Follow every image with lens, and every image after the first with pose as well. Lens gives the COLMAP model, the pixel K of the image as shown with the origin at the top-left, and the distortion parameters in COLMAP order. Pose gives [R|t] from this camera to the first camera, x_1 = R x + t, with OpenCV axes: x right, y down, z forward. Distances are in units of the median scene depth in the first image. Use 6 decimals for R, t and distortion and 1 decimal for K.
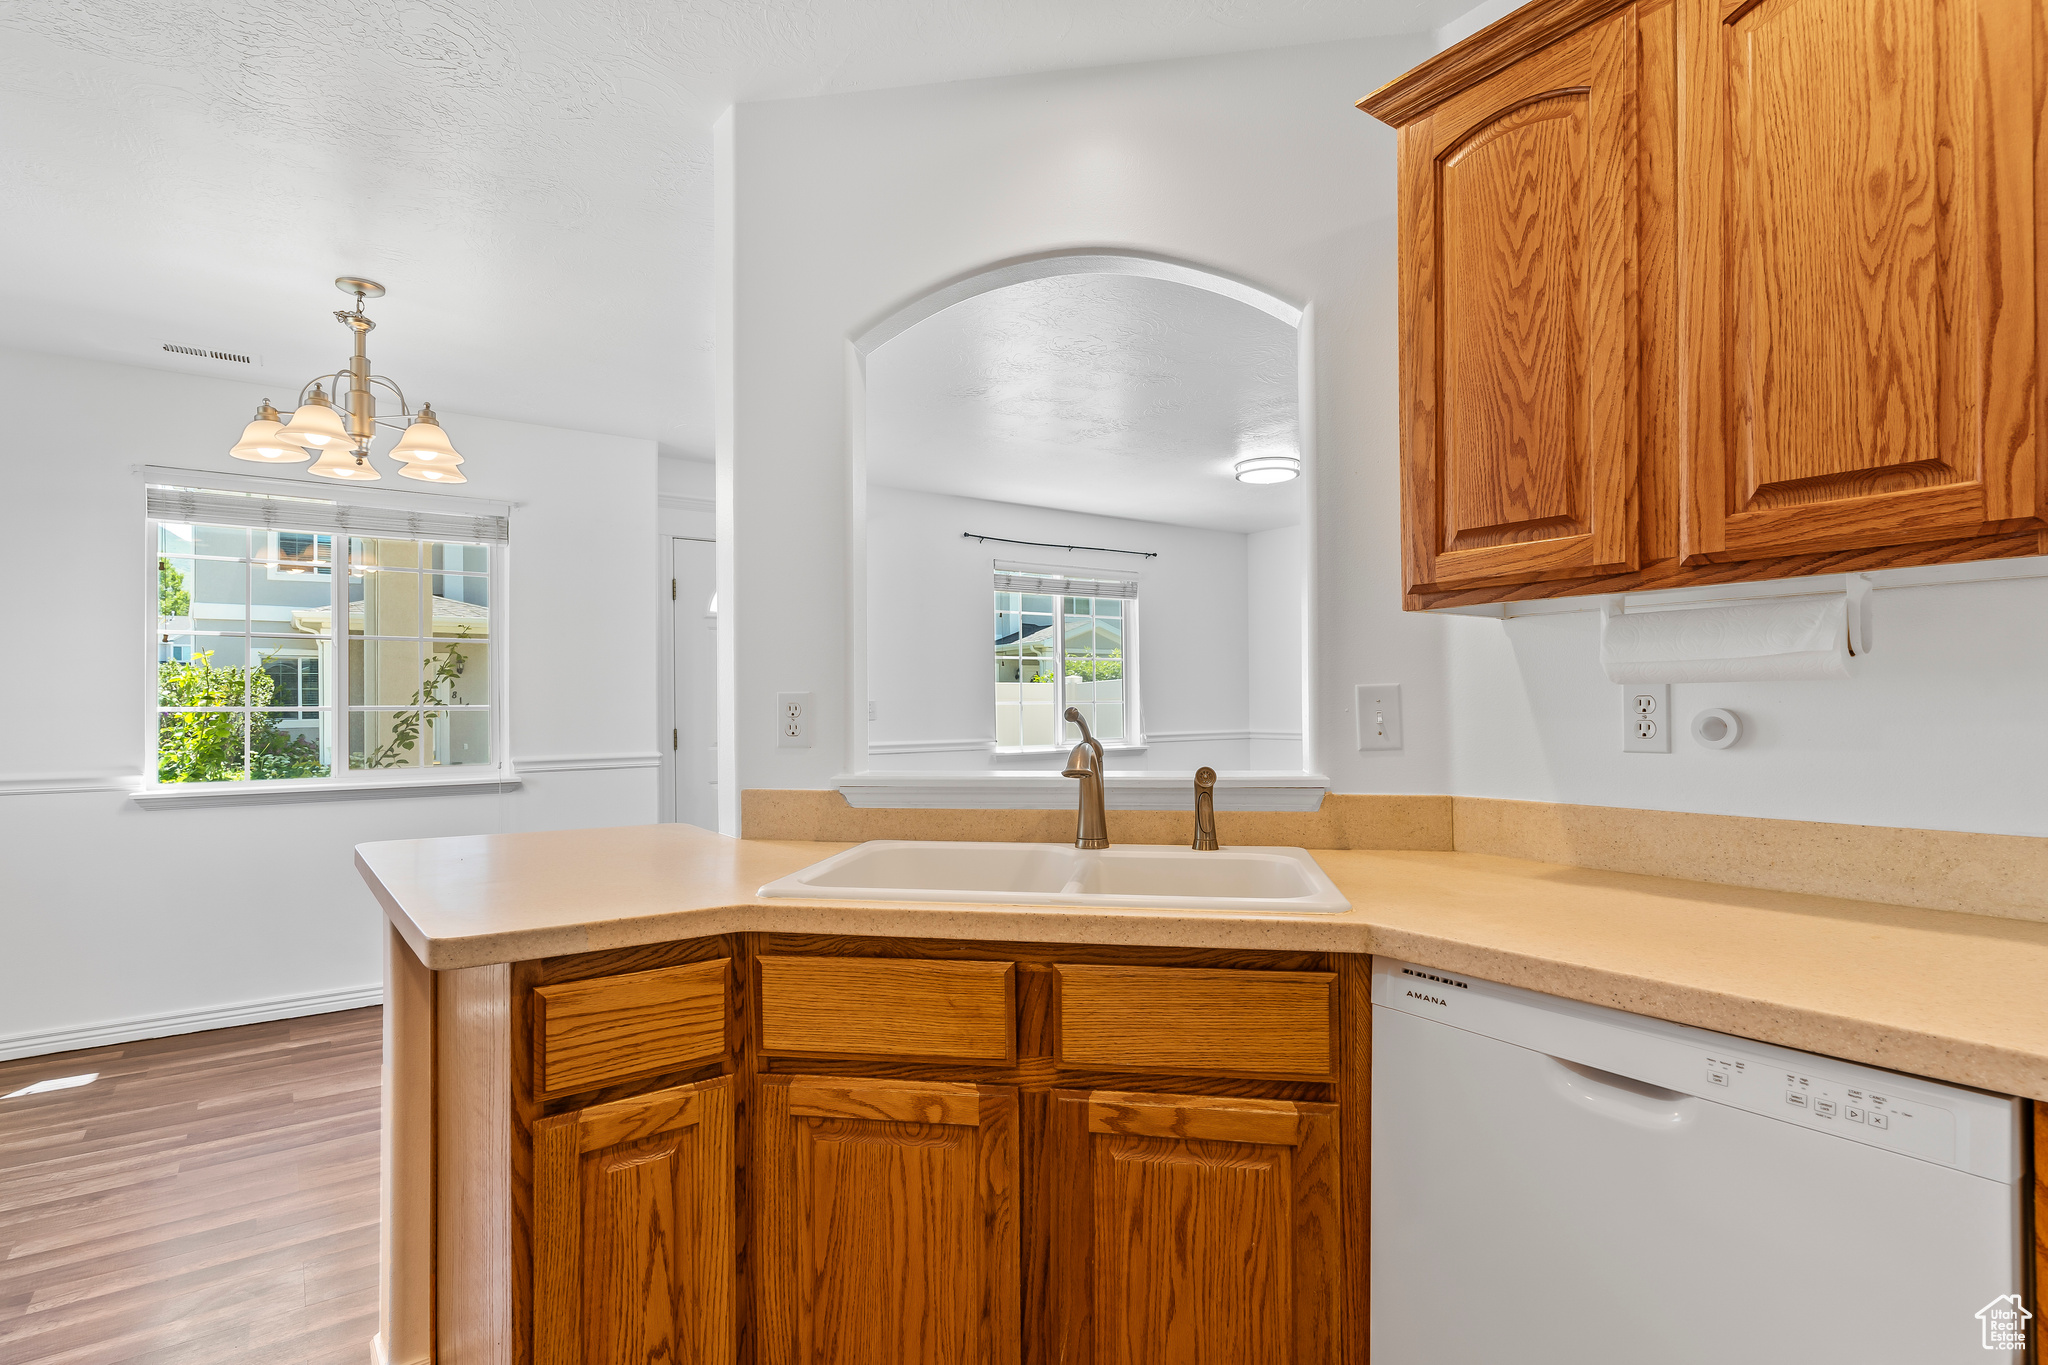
lens RADIAL K [[1009.6, 0, 1024.0], [0, 1009.6, 682.5], [0, 0, 1]] dist [0.000217, 0.000107]
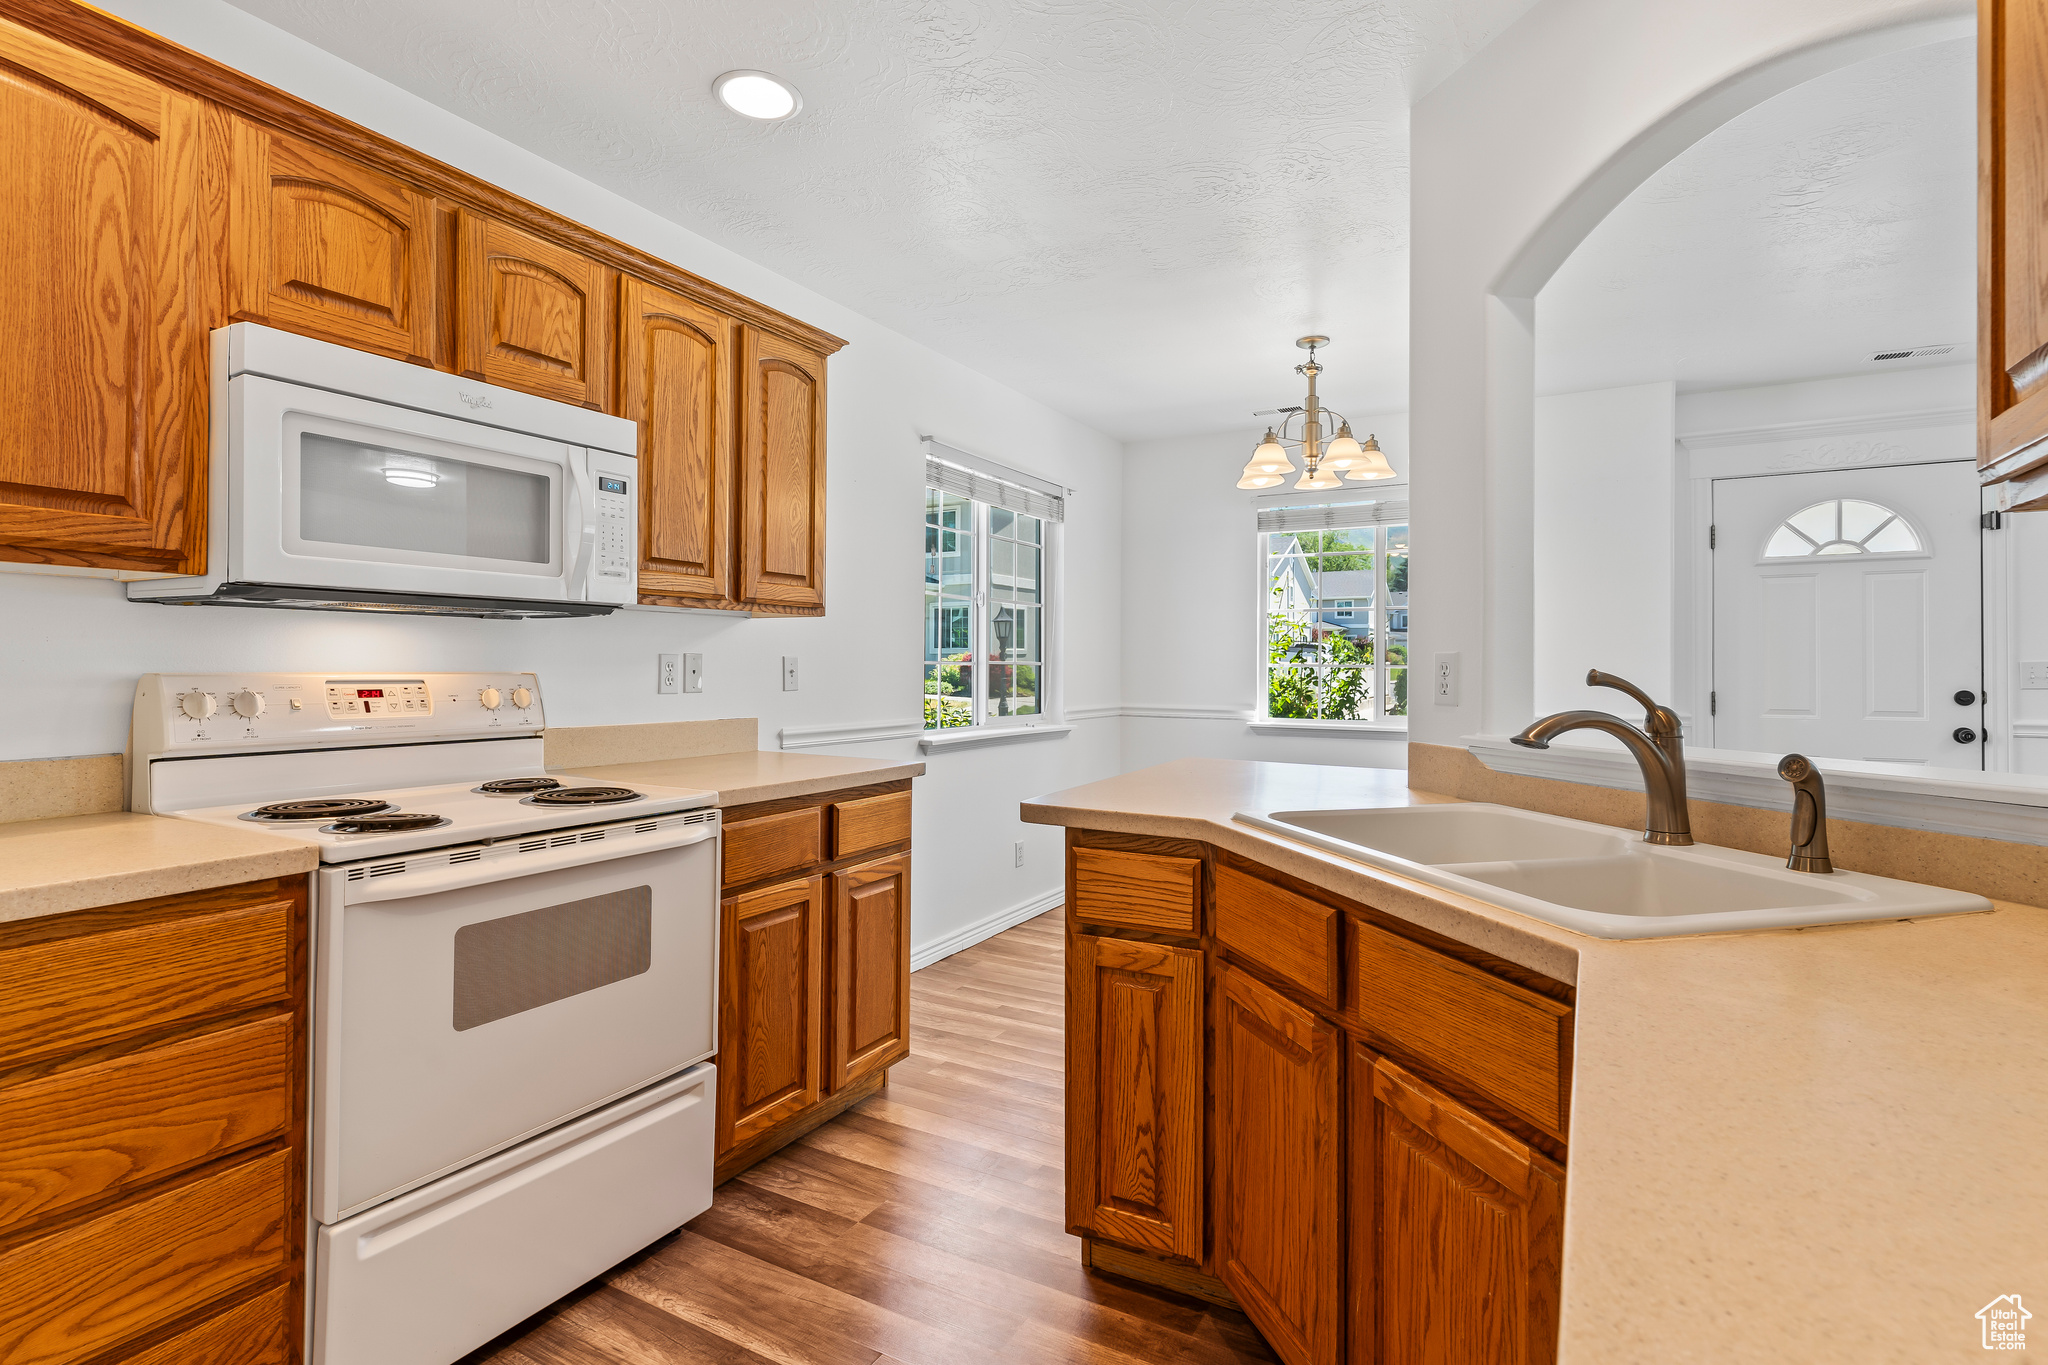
lens RADIAL K [[994.6, 0, 1027.5], [0, 994.6, 642.3], [0, 0, 1]] dist [-0.000336, 0.000106]
pose [[0.423008, -0.013576, -0.906024, 0.590791], [0.014007, 0.999866, -0.008443, 0.002447], [0.906018, -0.009120, 0.423141, 0.205587]]
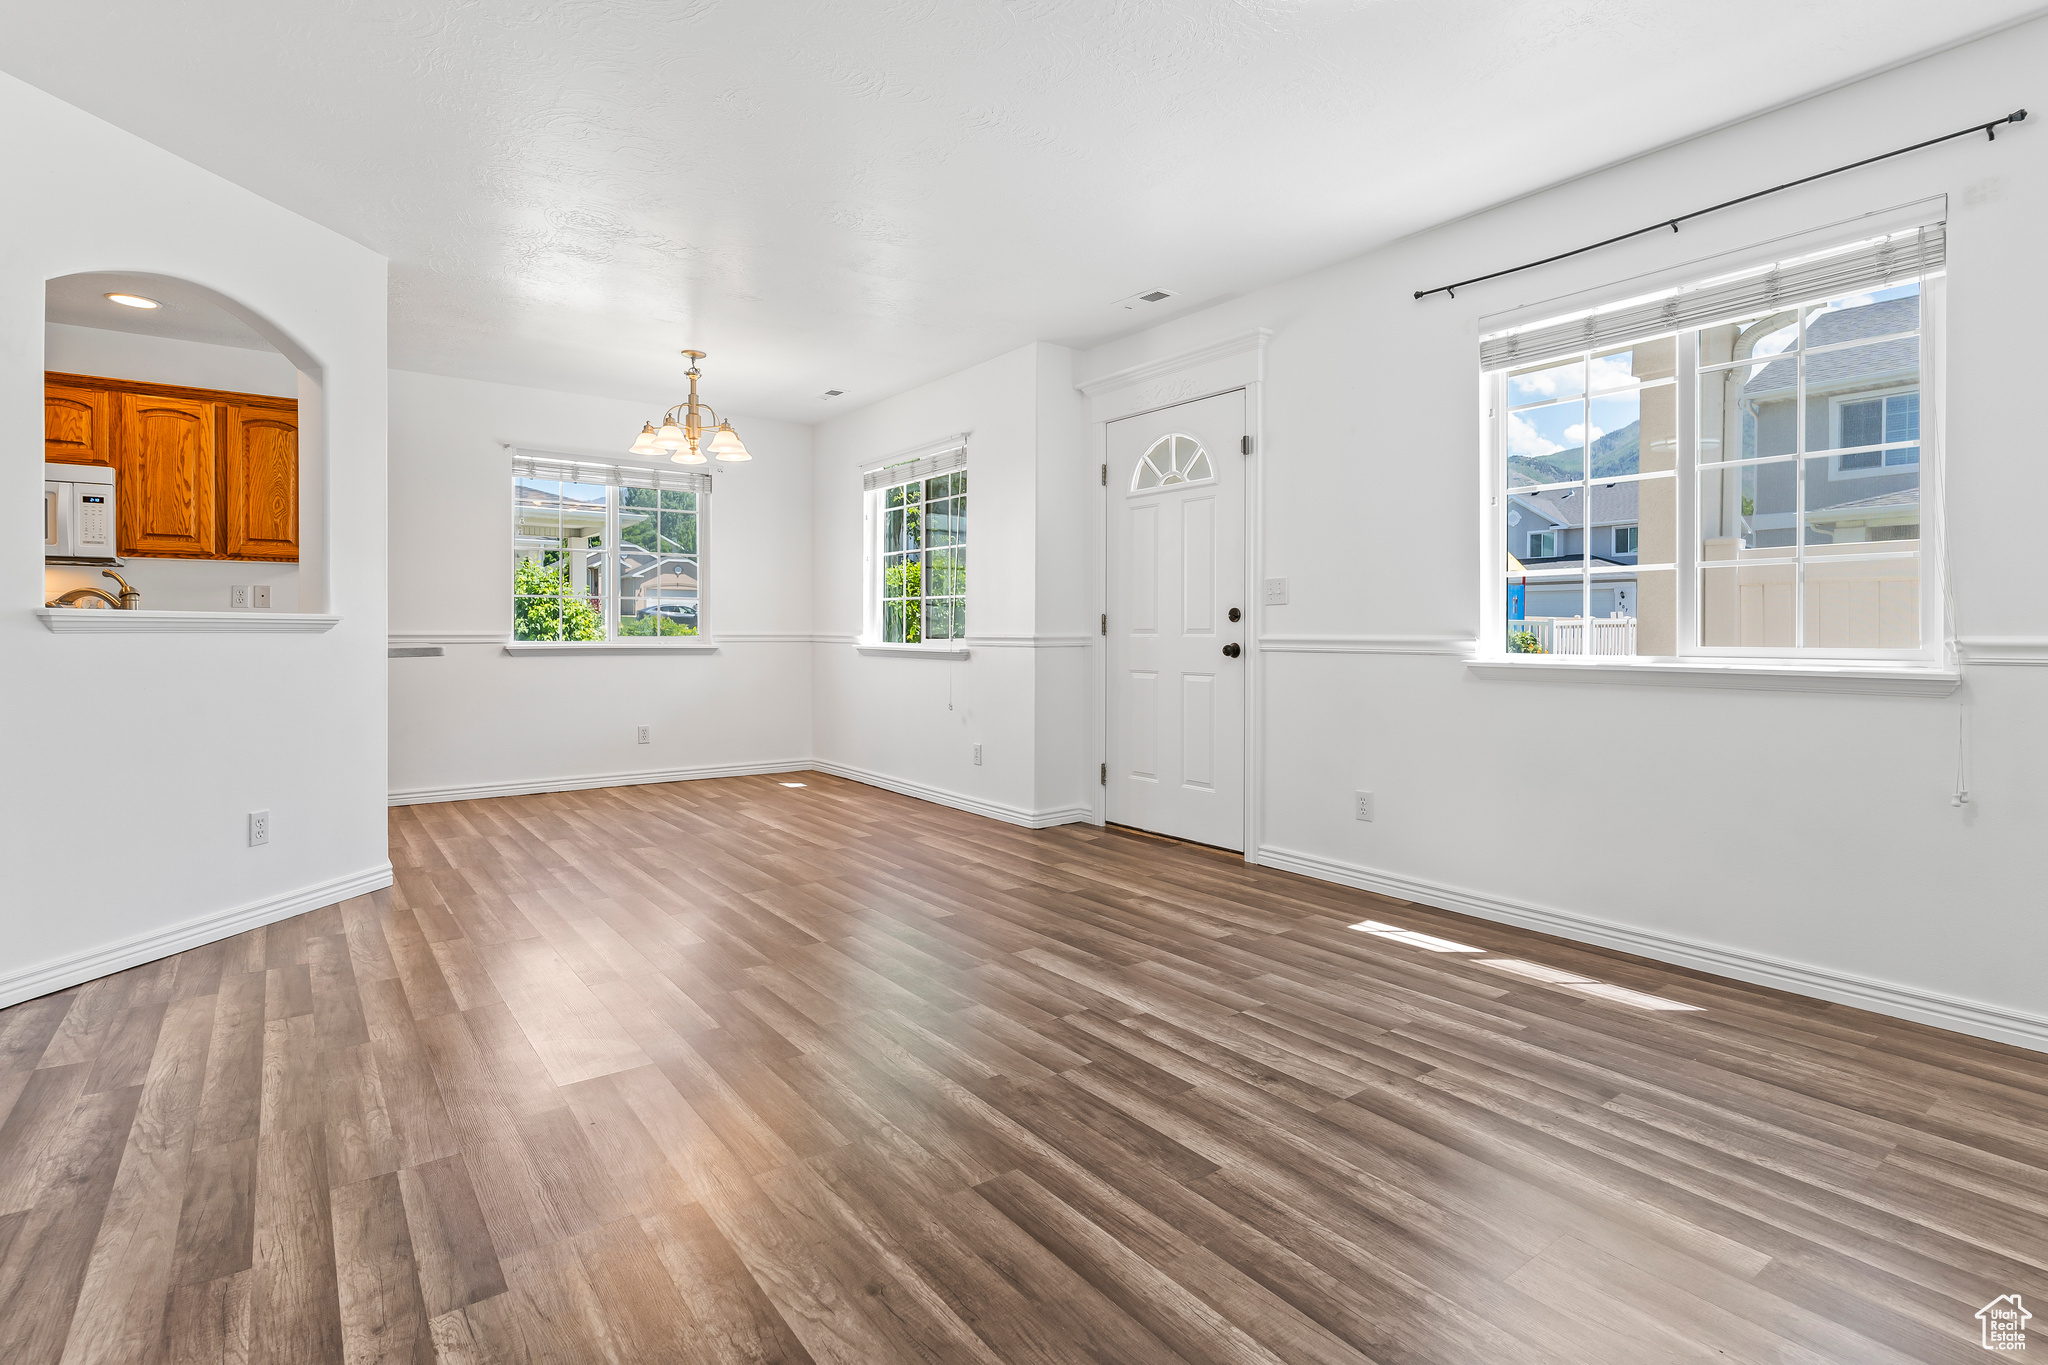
lens RADIAL K [[994.6, 0, 1027.5], [0, 994.6, 642.3], [0, 0, 1]] dist [-0.000336, 0.000106]
pose [[0.013458, 0.018353, -0.999741, 1.870864], [0.019330, 0.999640, 0.018611, 0.157289], [0.999723, -0.019576, 0.013098, 2.651036]]
